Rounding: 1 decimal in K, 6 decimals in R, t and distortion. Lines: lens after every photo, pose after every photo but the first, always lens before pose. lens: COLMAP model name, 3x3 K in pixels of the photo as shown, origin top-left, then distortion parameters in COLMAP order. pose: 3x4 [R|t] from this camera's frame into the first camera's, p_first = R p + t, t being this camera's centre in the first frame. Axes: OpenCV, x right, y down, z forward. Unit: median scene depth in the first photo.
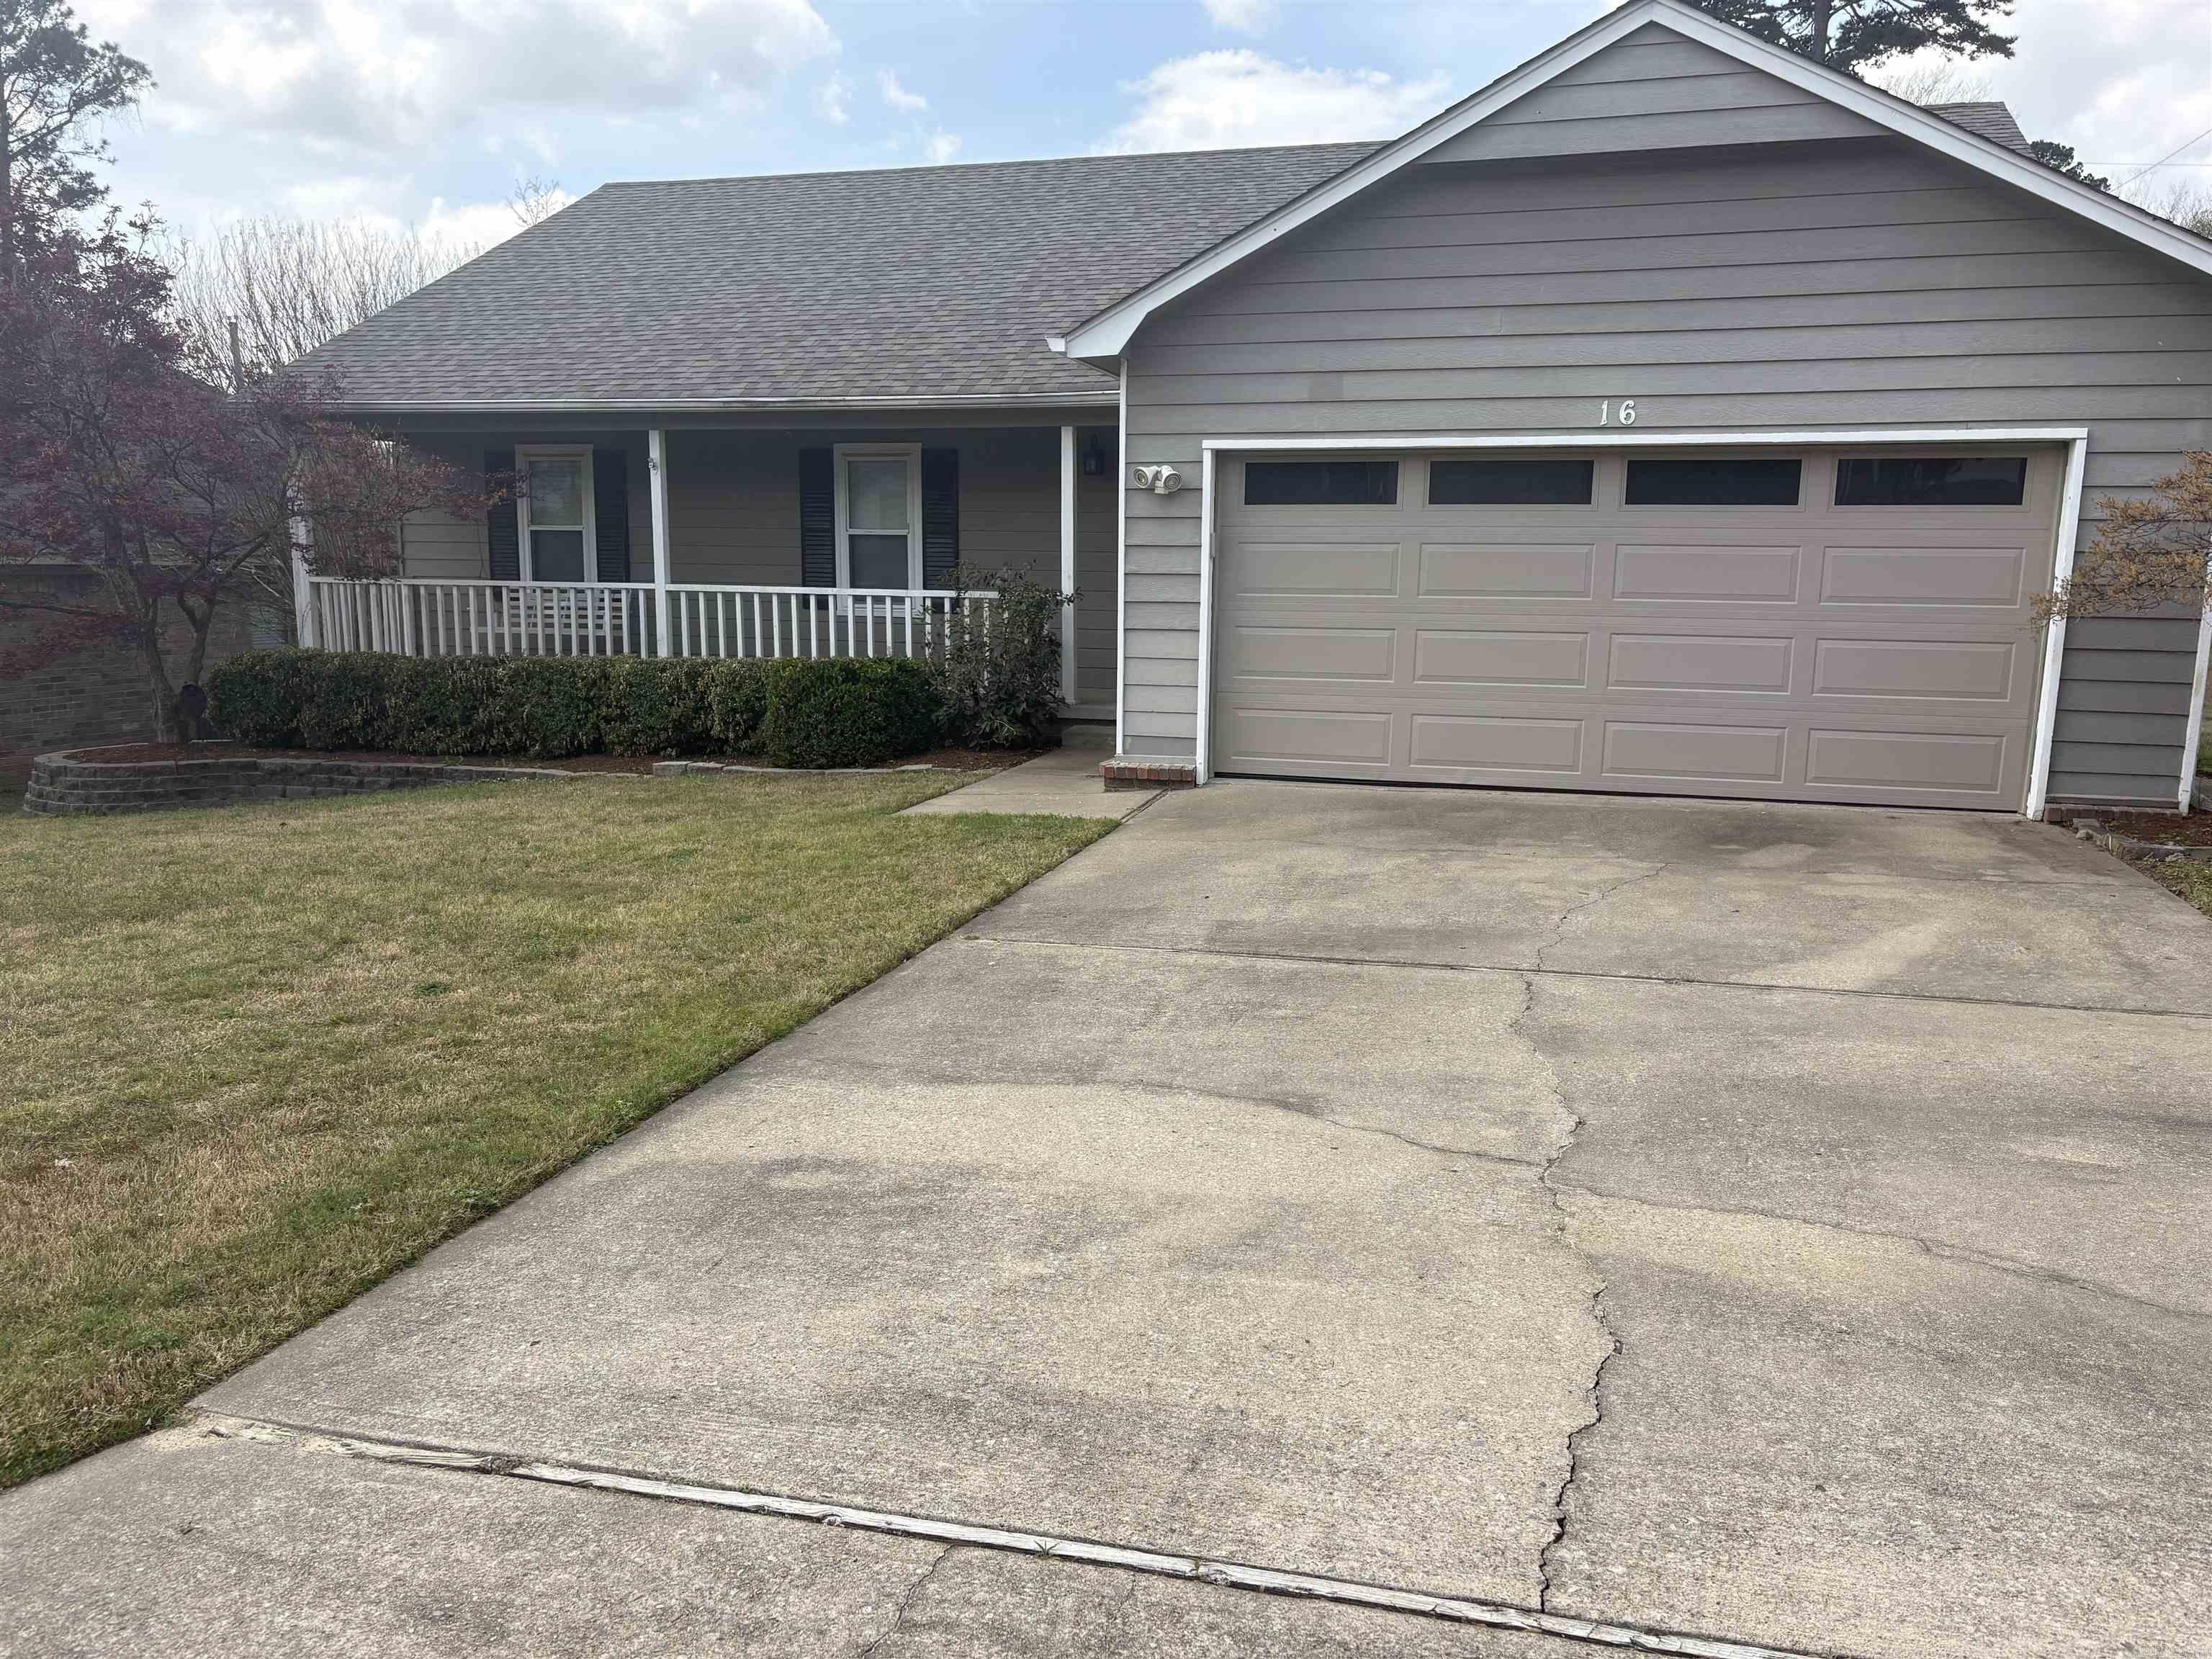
lens RADIAL K [[1682.3, 0, 1120.9], [0, 1682.3, 827.7], [0, 0, 1]] dist [0.049150, -0.054838]
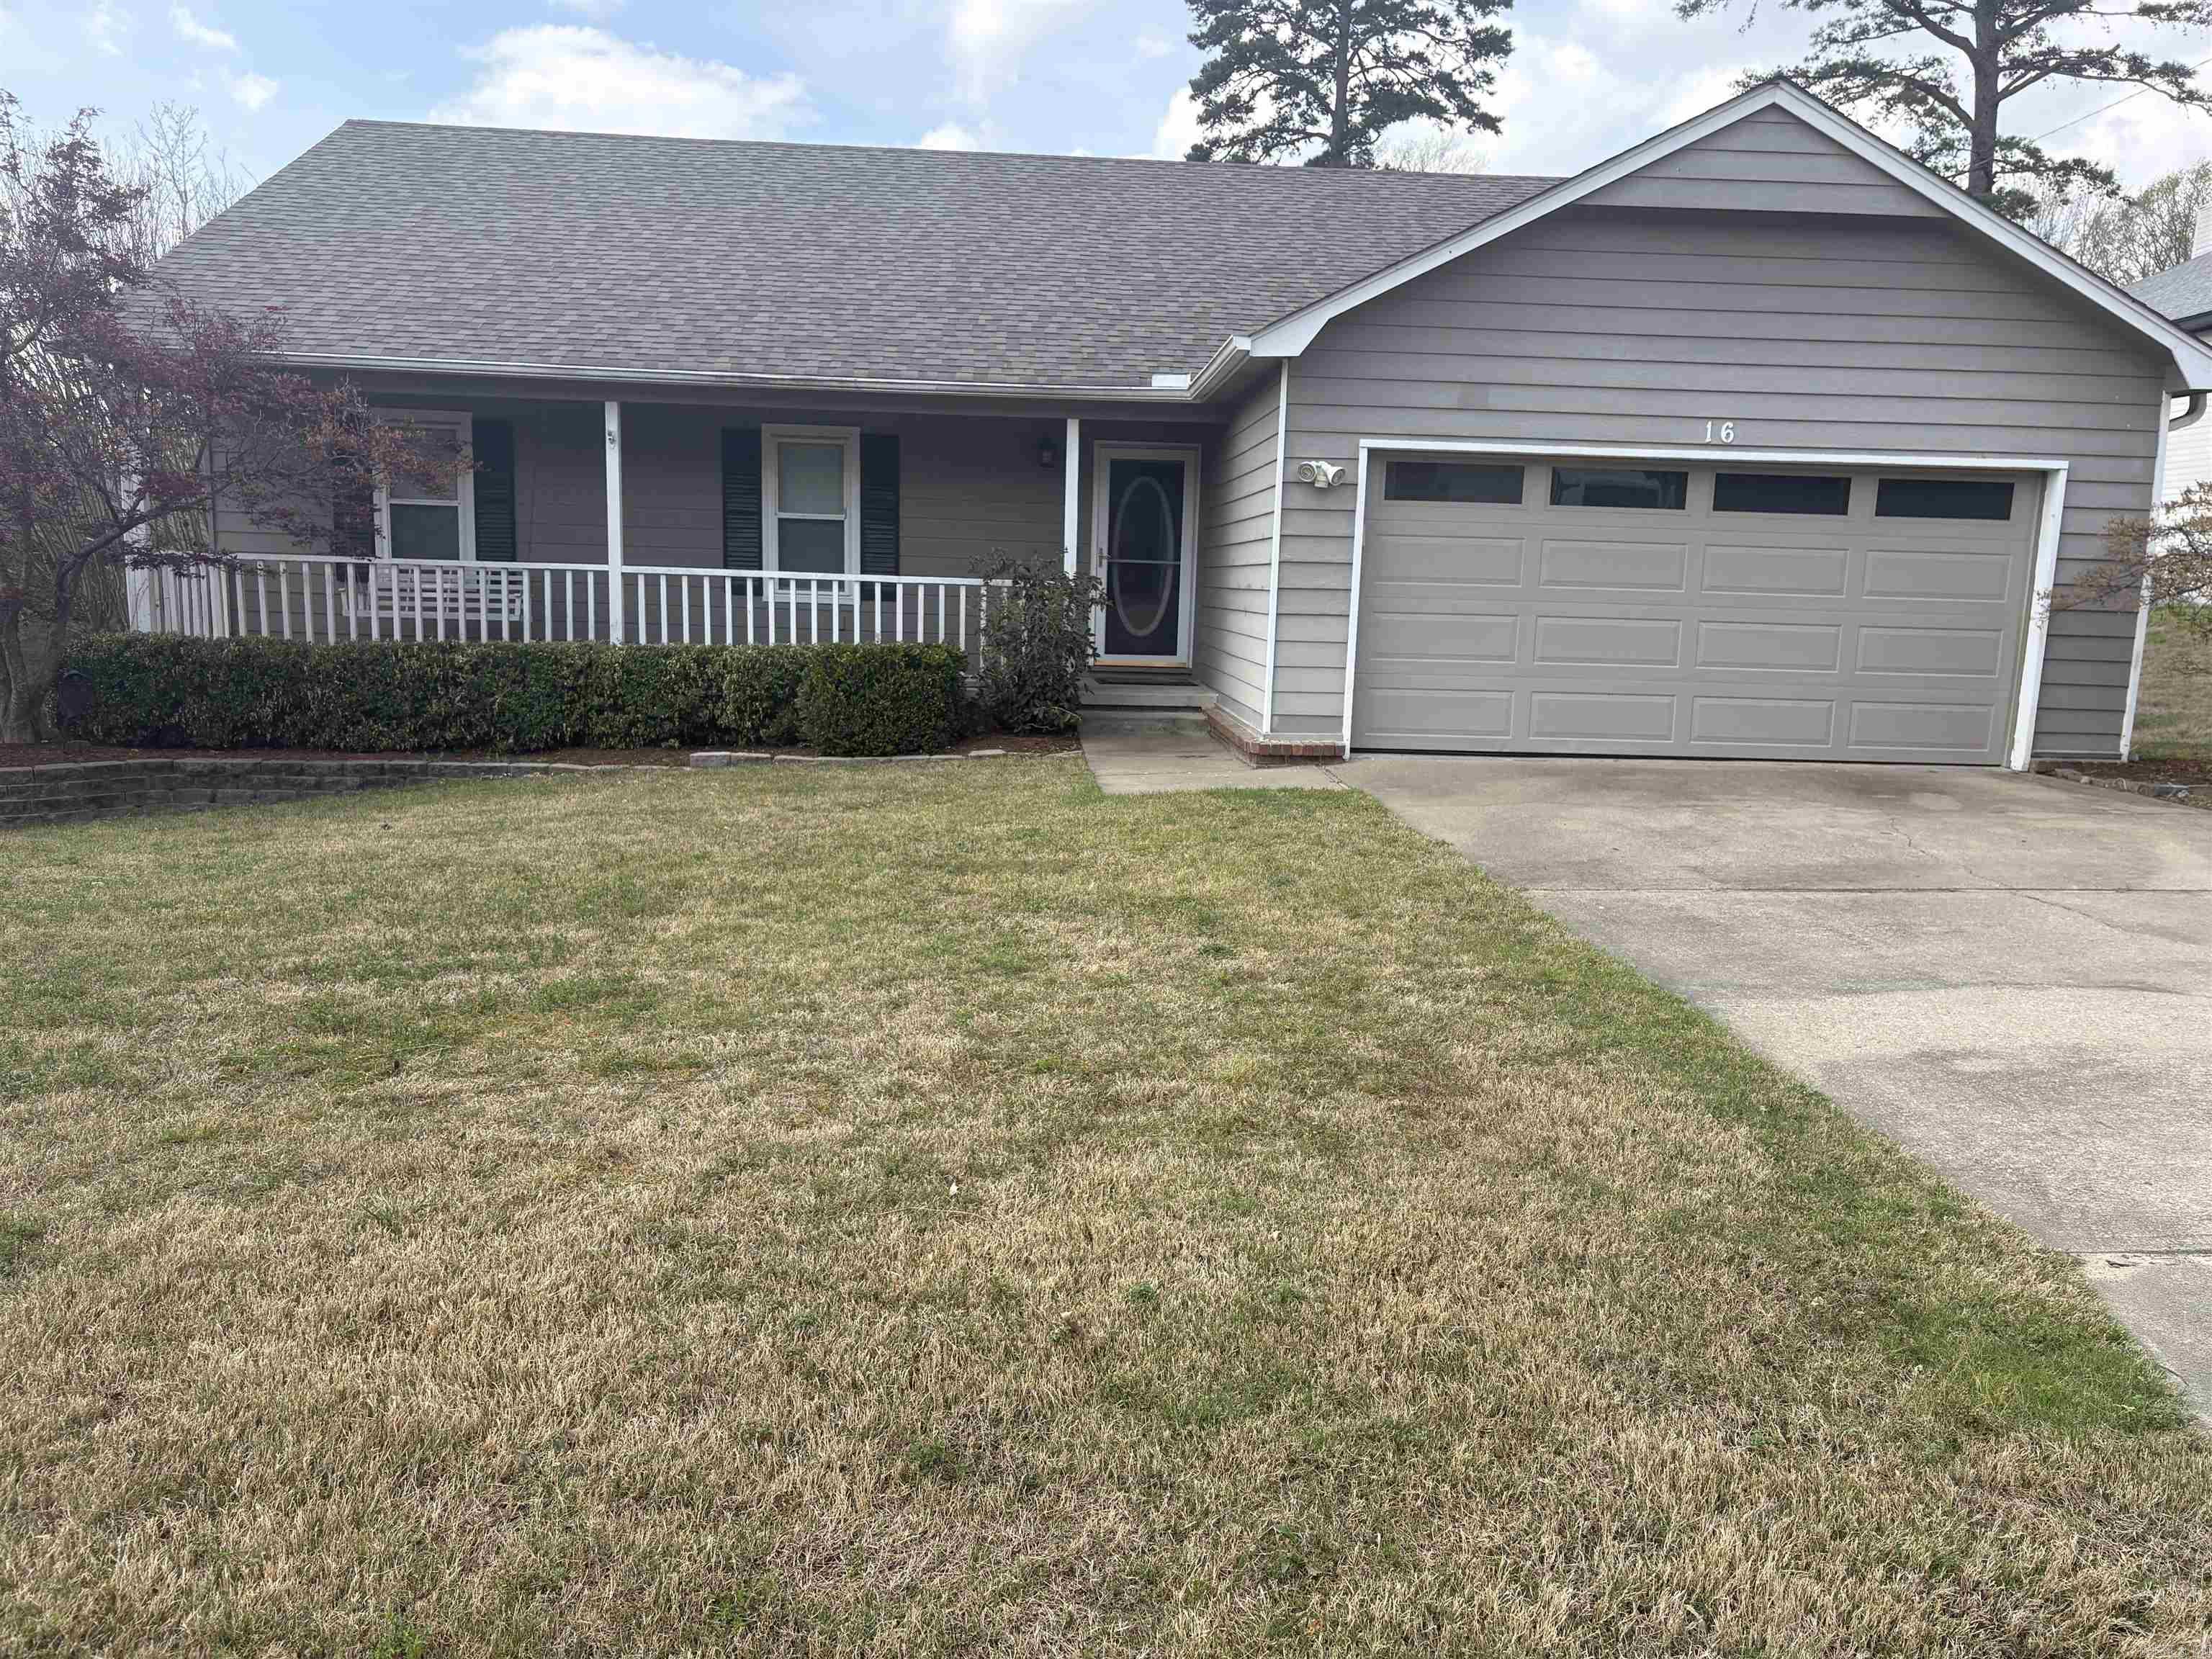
lens RADIAL K [[1682.3, 0, 1105.9], [0, 1682.3, 826.0], [0, 0, 1]] dist [0.049150, -0.054838]
pose [[0.941201, -0.032716, 0.336259, -0.349475], [0.033347, 0.999436, 0.003899, 0.005666], [-0.336197, 0.007543, 0.941761, 0.028881]]
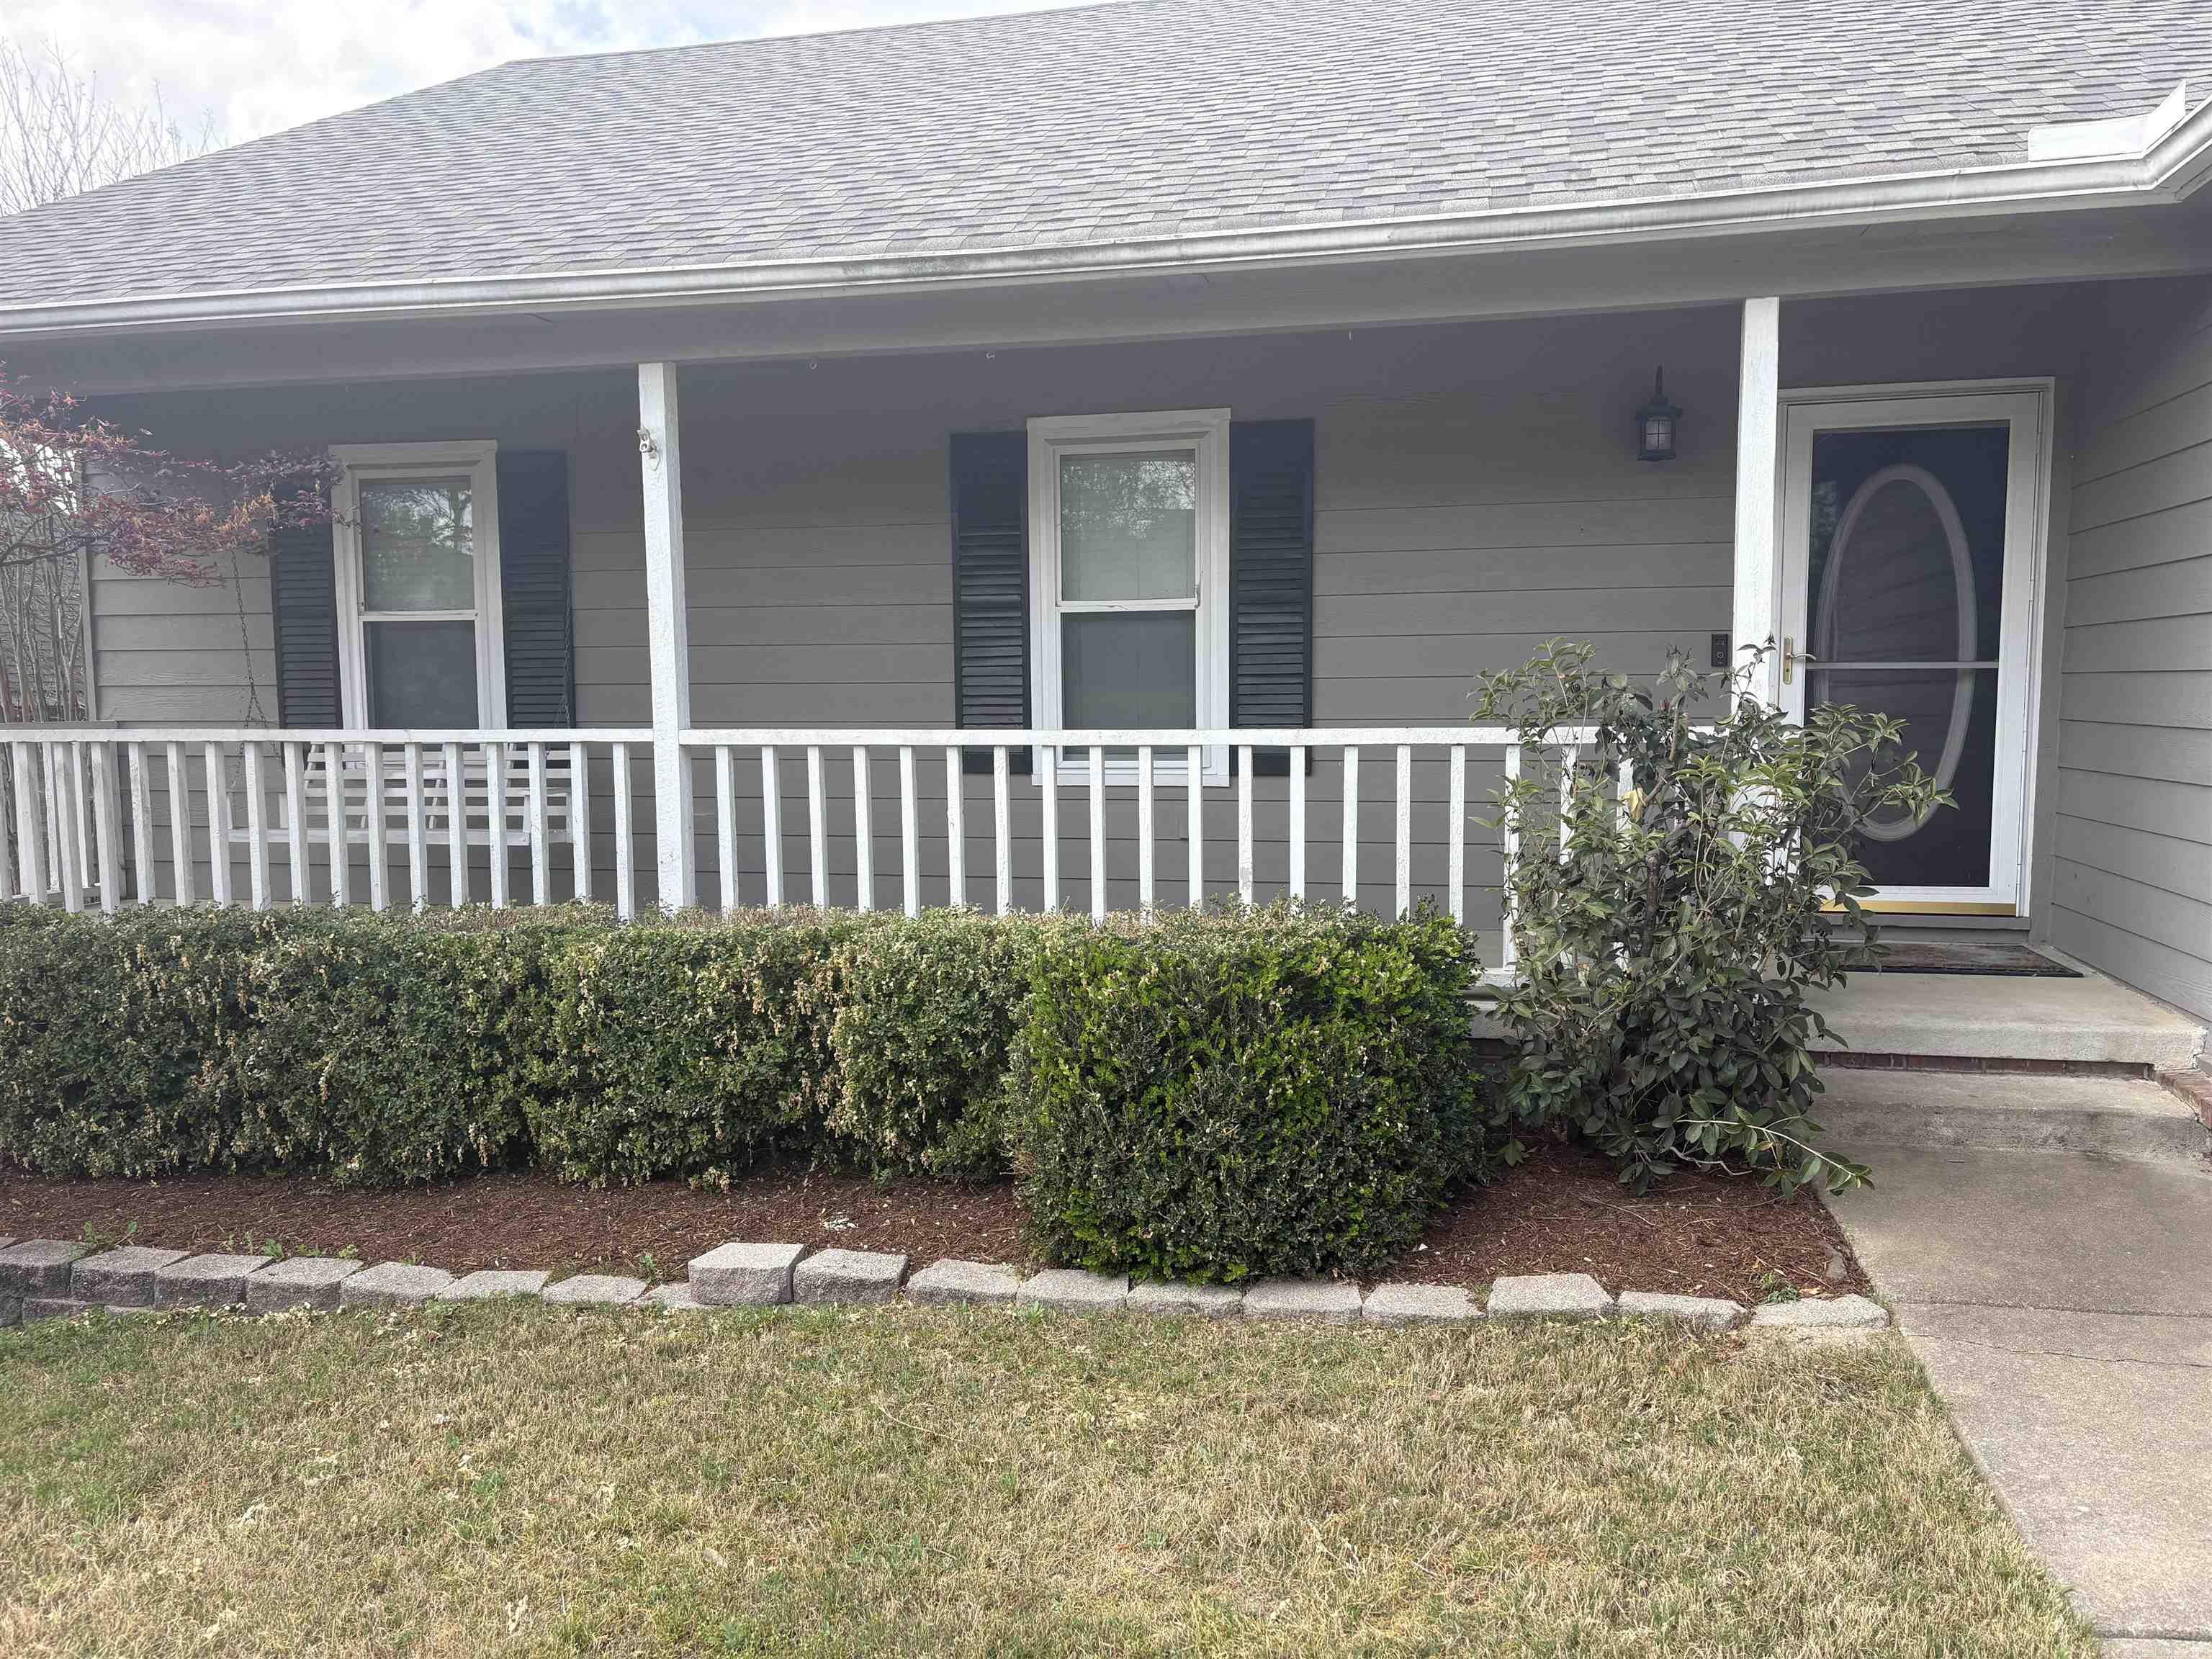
lens RADIAL K [[1682.3, 0, 1105.2], [0, 1682.3, 839.2], [0, 0, 1]] dist [0.049150, -0.054838]
pose [[0.998413, -0.024155, 0.050882, -0.193847], [0.027598, 0.997297, -0.068097, -0.089351], [-0.049099, 0.069394, 0.996380, 0.604881]]
